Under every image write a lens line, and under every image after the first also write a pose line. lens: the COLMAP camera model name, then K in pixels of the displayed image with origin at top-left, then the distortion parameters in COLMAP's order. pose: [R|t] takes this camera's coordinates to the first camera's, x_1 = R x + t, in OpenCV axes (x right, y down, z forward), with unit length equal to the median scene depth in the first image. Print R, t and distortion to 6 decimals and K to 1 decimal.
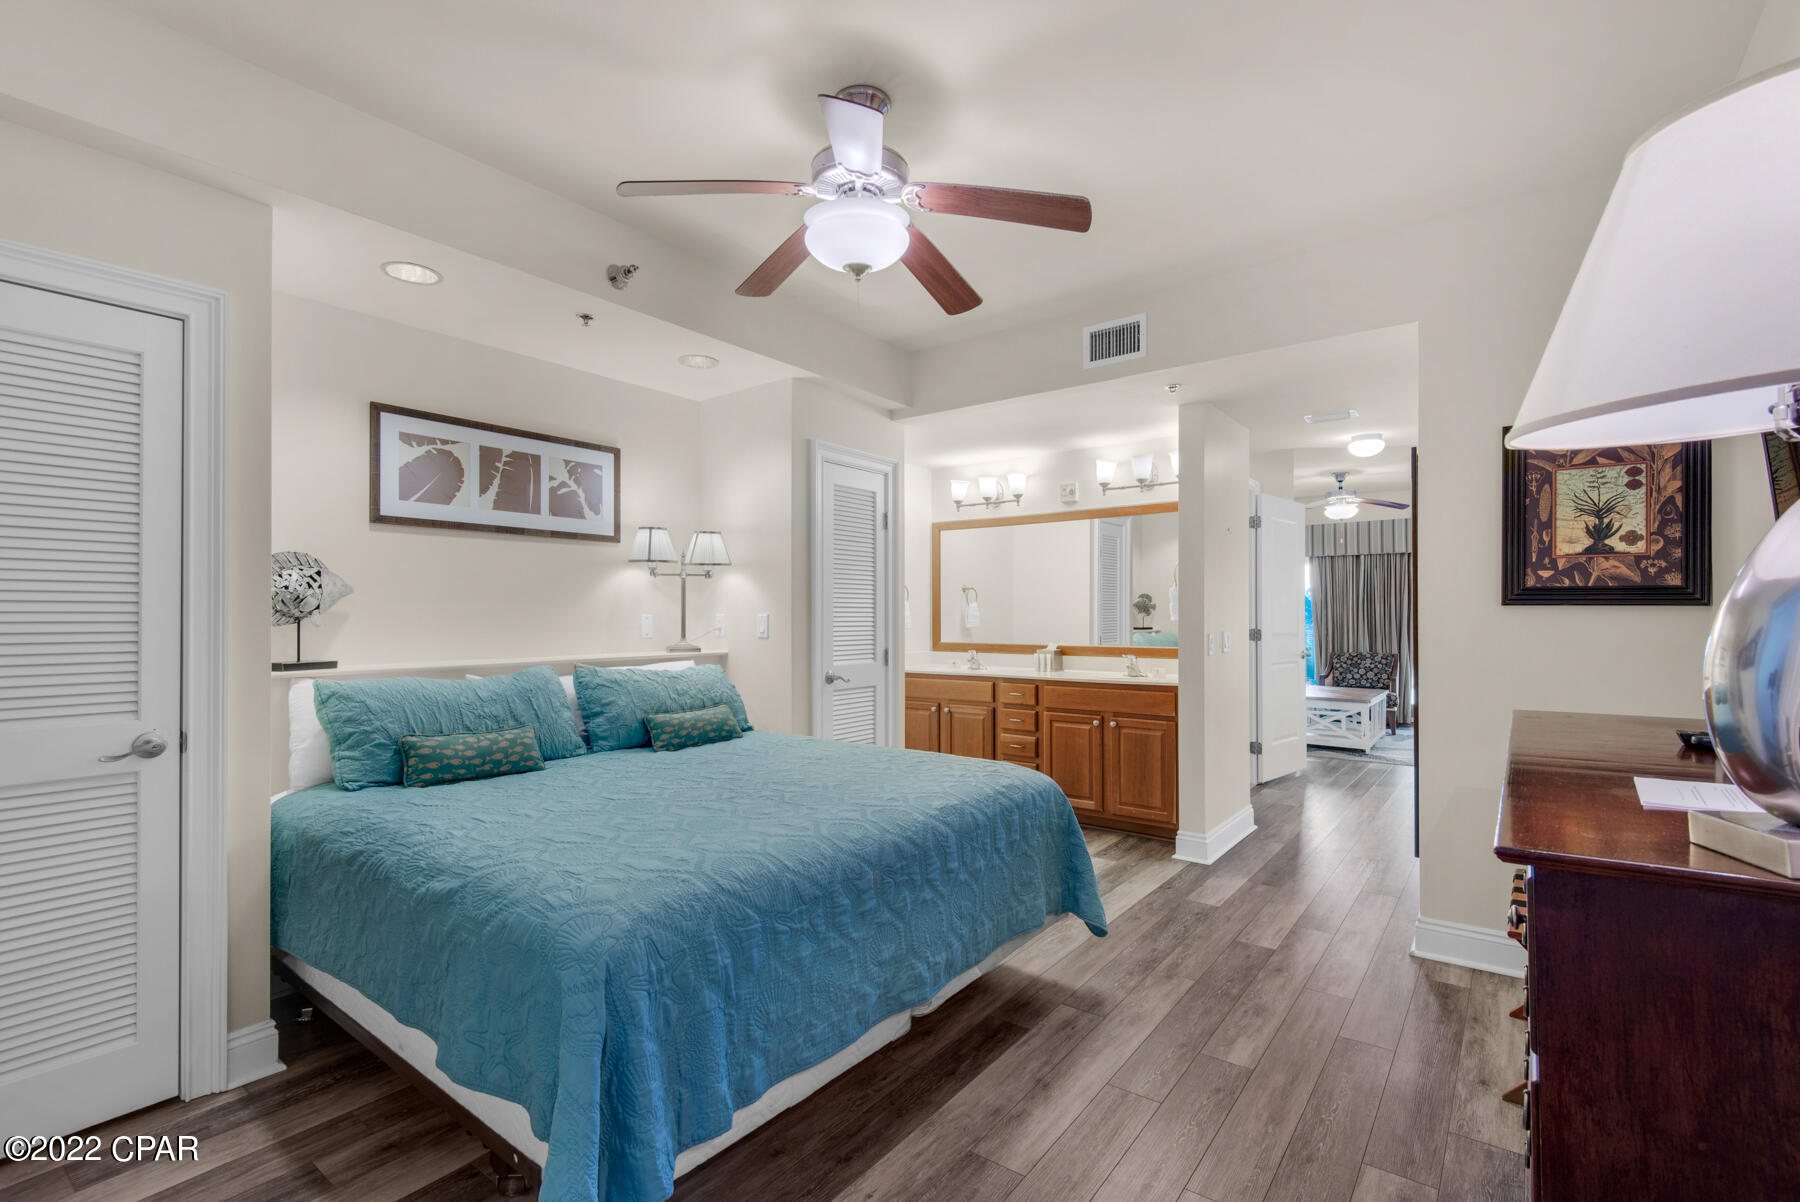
lens RADIAL K [[823.1, 0, 880.2], [0, 823.1, 603.9], [0, 0, 1]] dist [0.028594, -0.016096]
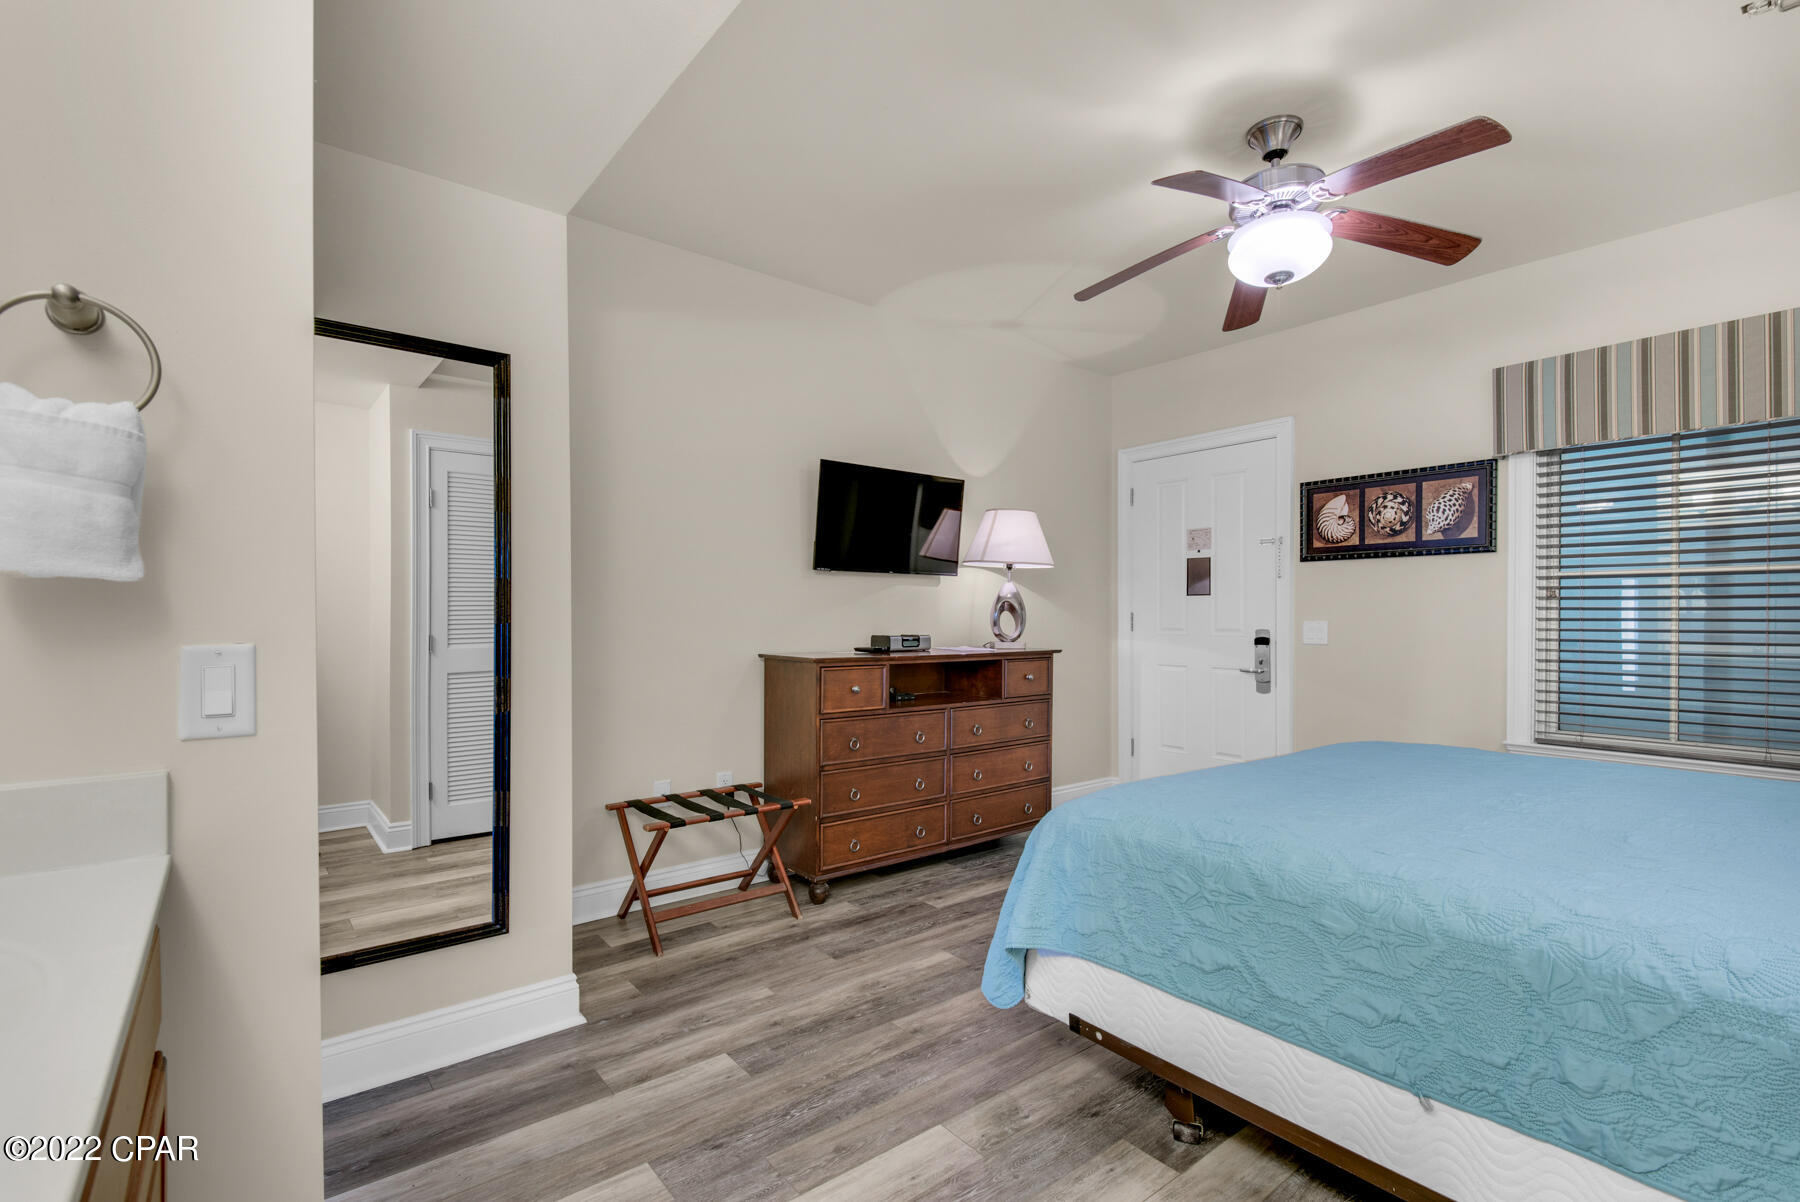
lens RADIAL K [[799.5, 0, 885.0], [0, 799.5, 608.5], [0, 0, 1]] dist [0.009622, -0.000325]
pose [[-0.970753, 0.000223, 0.240081, 0.136352], [-0.005590, 0.999708, -0.023530, 0.035402], [-0.240016, -0.024184, -0.970468, 1.305953]]
